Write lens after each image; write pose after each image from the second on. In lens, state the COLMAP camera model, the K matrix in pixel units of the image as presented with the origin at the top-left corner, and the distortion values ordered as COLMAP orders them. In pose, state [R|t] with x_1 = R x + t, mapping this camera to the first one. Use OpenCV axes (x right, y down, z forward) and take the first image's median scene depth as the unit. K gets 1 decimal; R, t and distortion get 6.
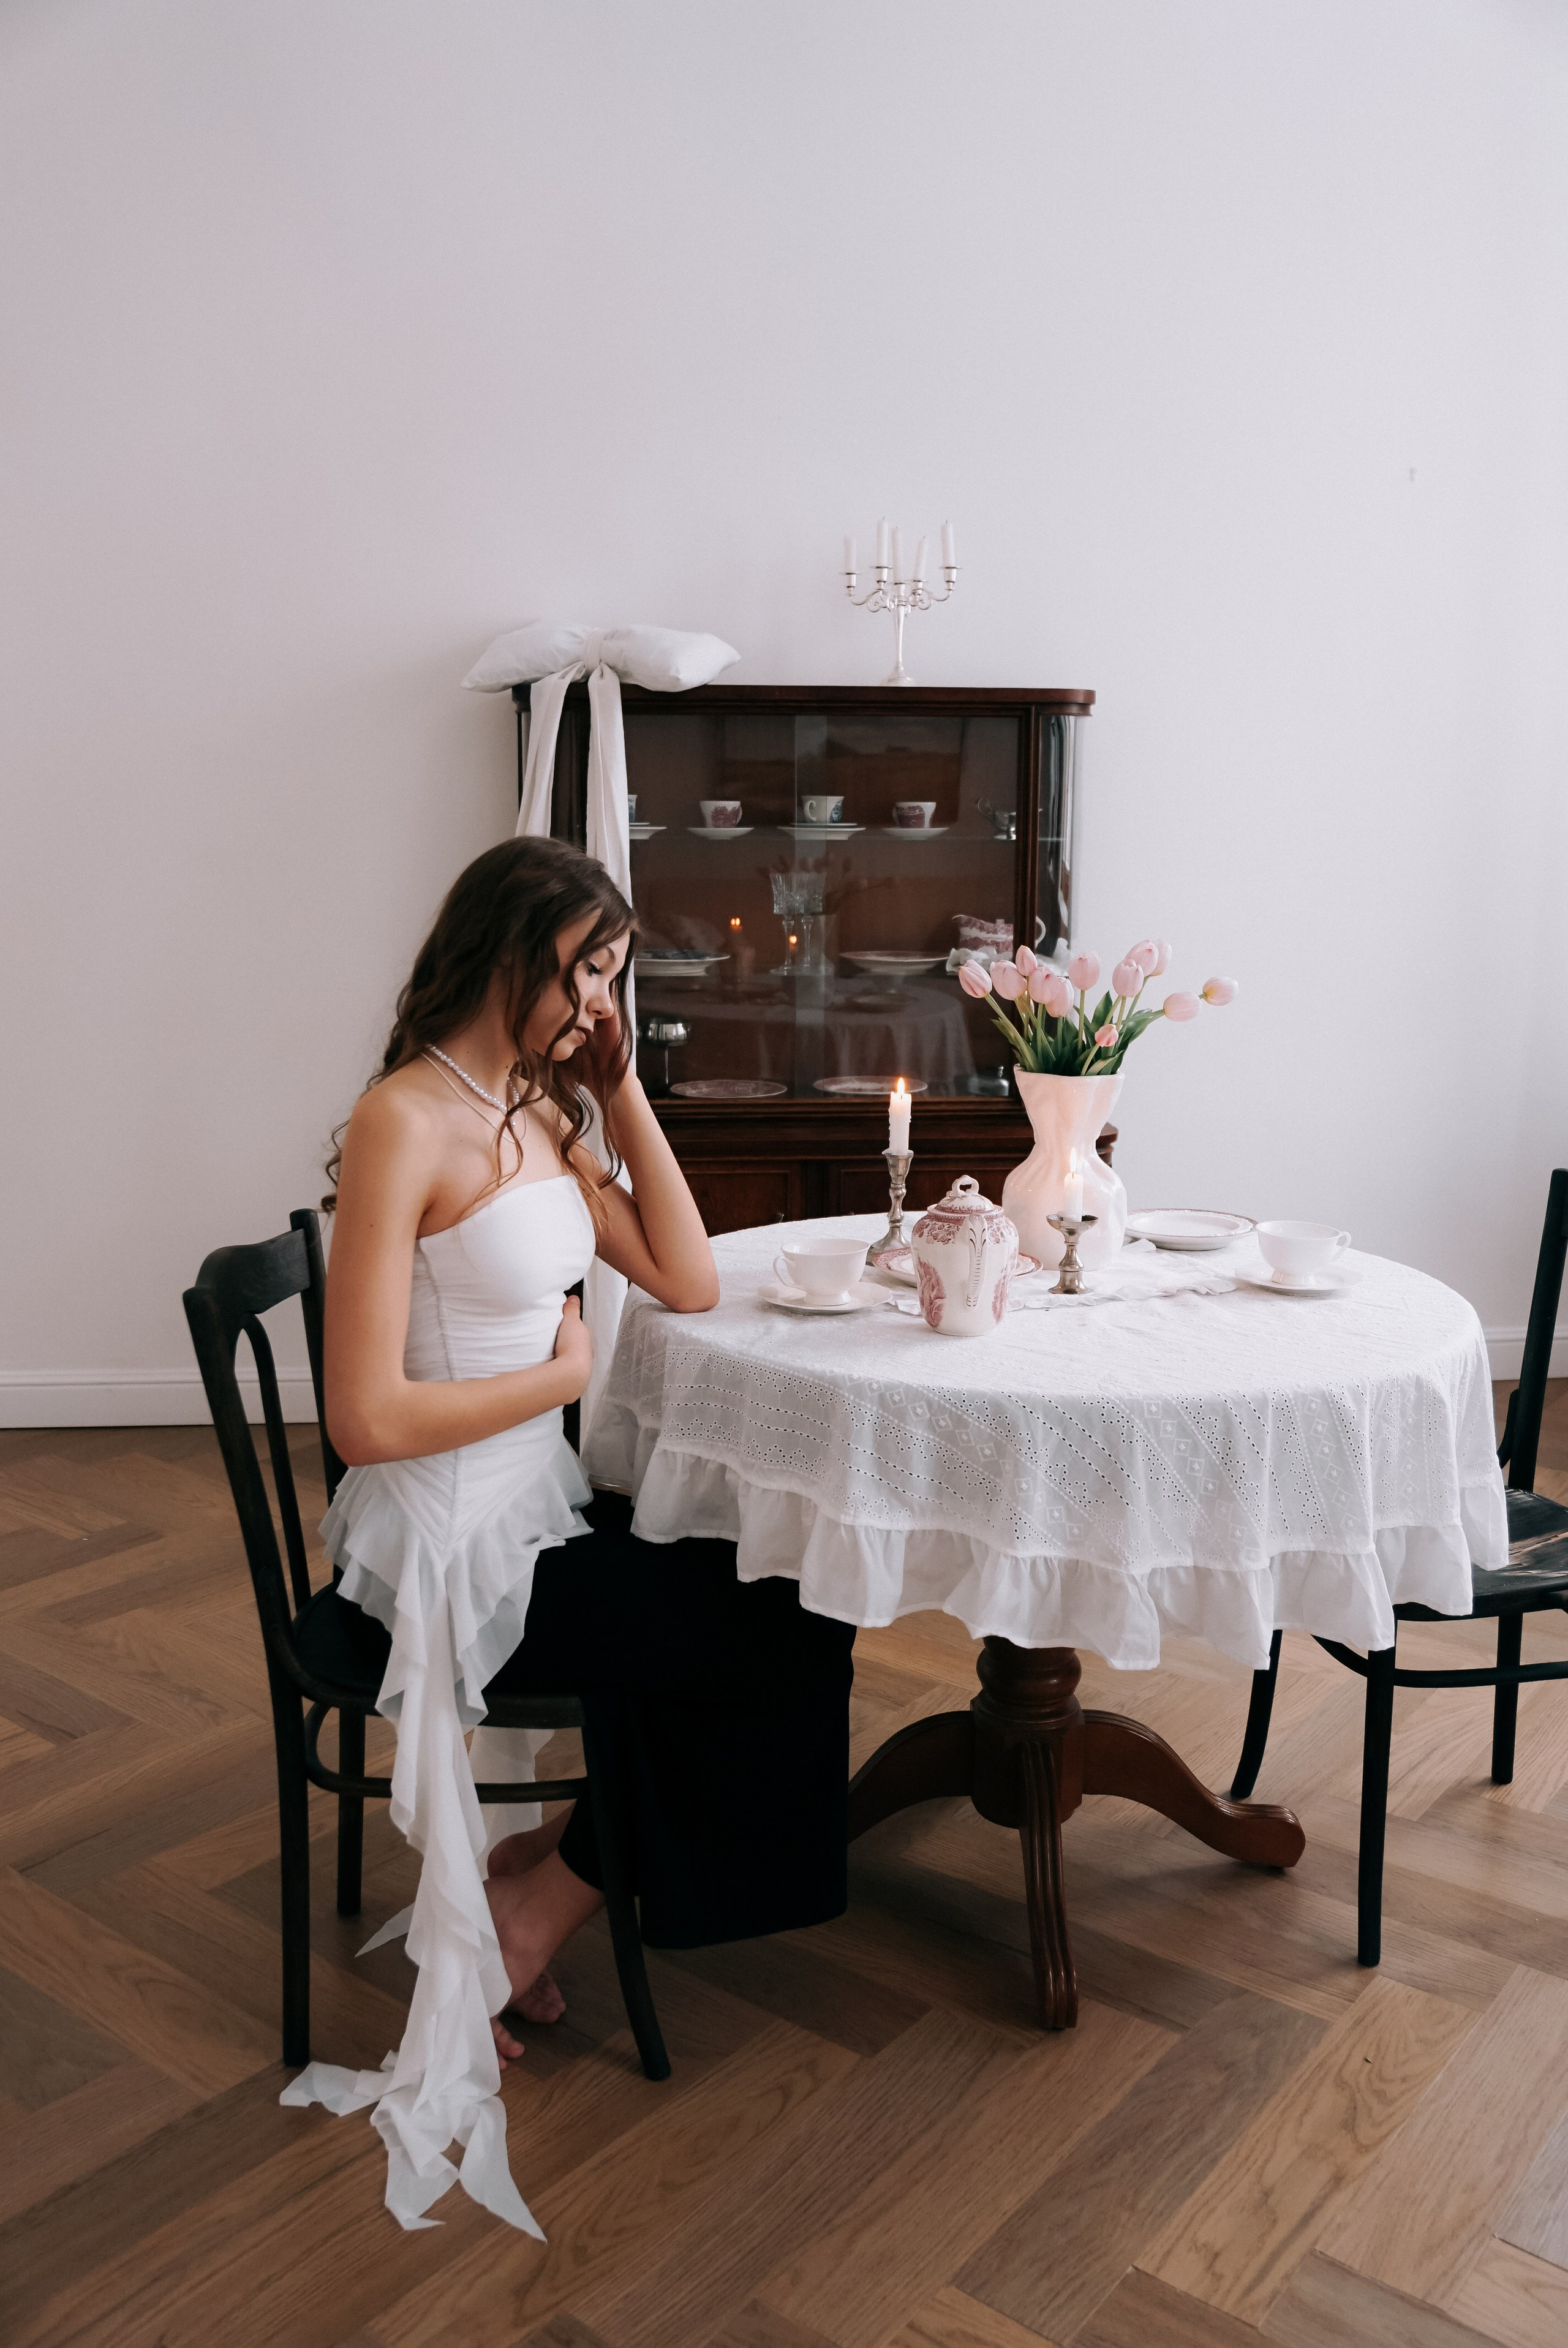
lens RADIAL K [[1969.1, 0, 784.0], [0, 1969.1, 1174.0], [0, 0, 1]] dist [-0.082442, 0.006932]
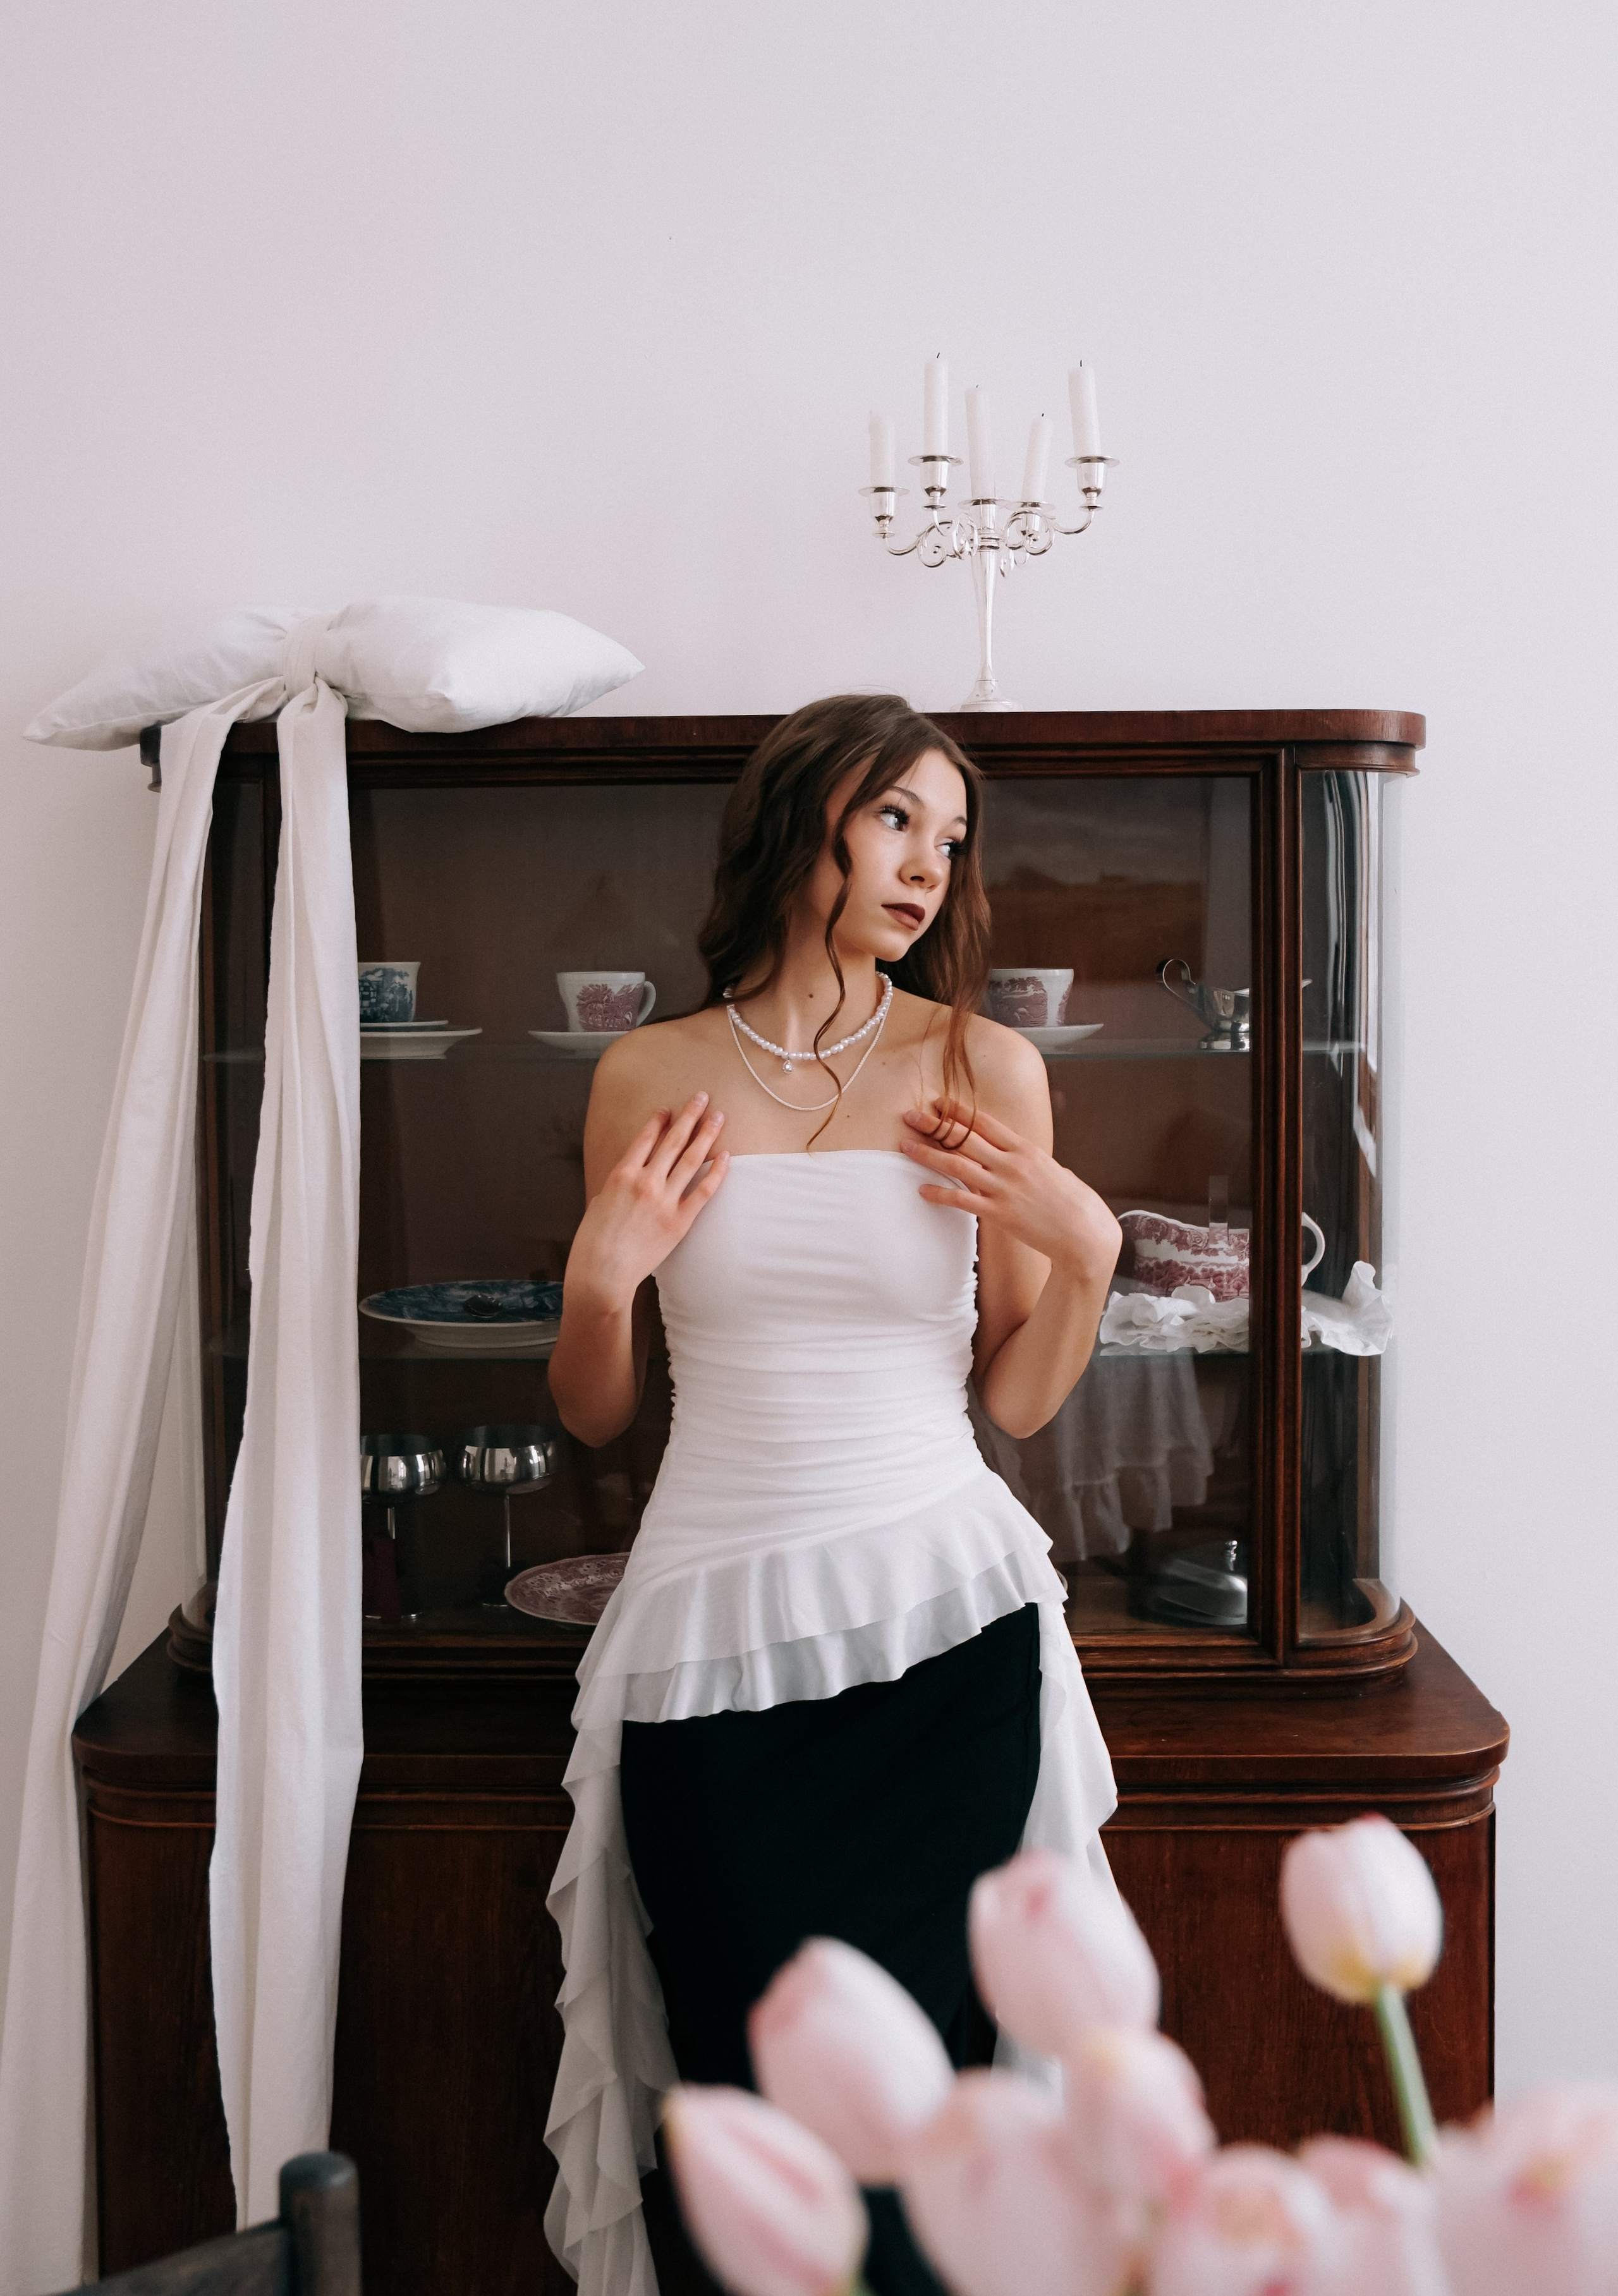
lens RADIAL K [[2244.6, 0, 745.6], [0, 2244.6, 1039.3], [0, 0, 1]] dist [-0.115153, 0.122708]
pose [[0.991301, -0.007456, -0.131405, 0.071963], [-0.011910, 0.989216, -0.145977, -0.099196], [0.131076, 0.146272, 0.980522, 0.496874]]
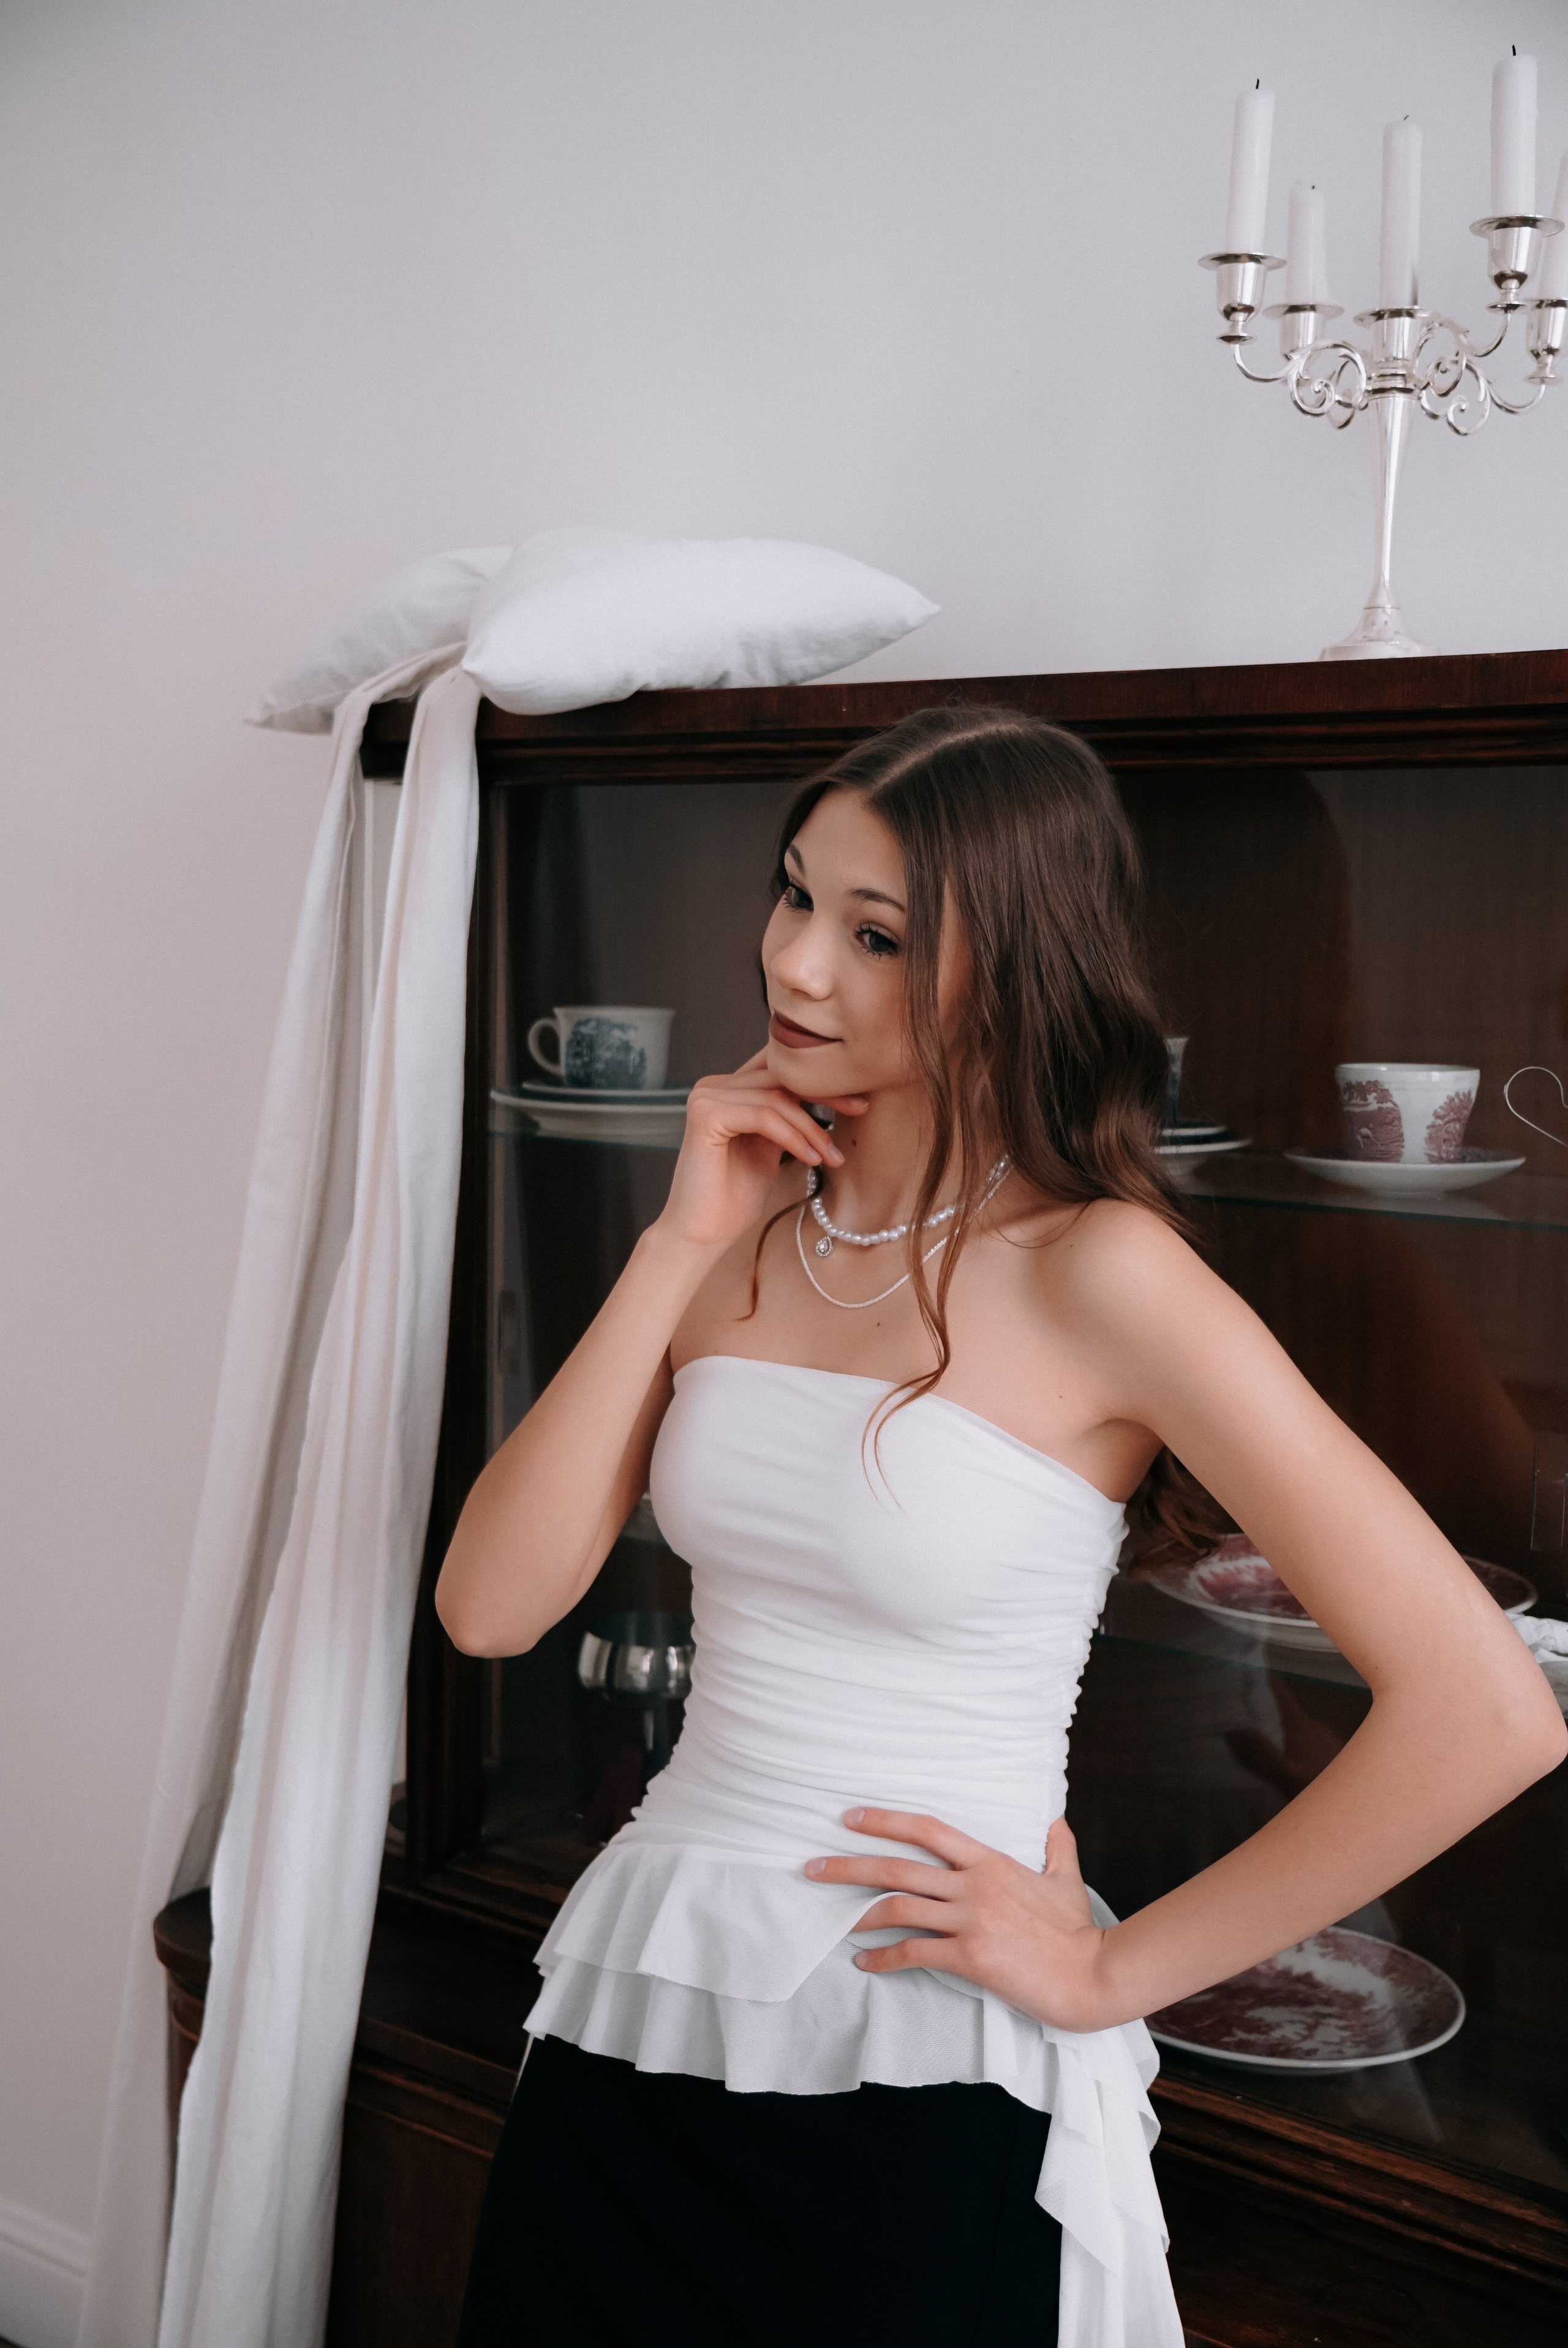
lens RADIAL K [[2784.2, 0, 784.0], [0, 2784.2, 1174.0], [0, 0, 1]] dist [0.095701, 0.024997]
pose [[0.718474, 0.075865, -0.691404, 0.295649], [-0.149671, 0.987610, -0.047164, -0.144605], [0.679260, 0.137370, 0.720927, 0.660207]]
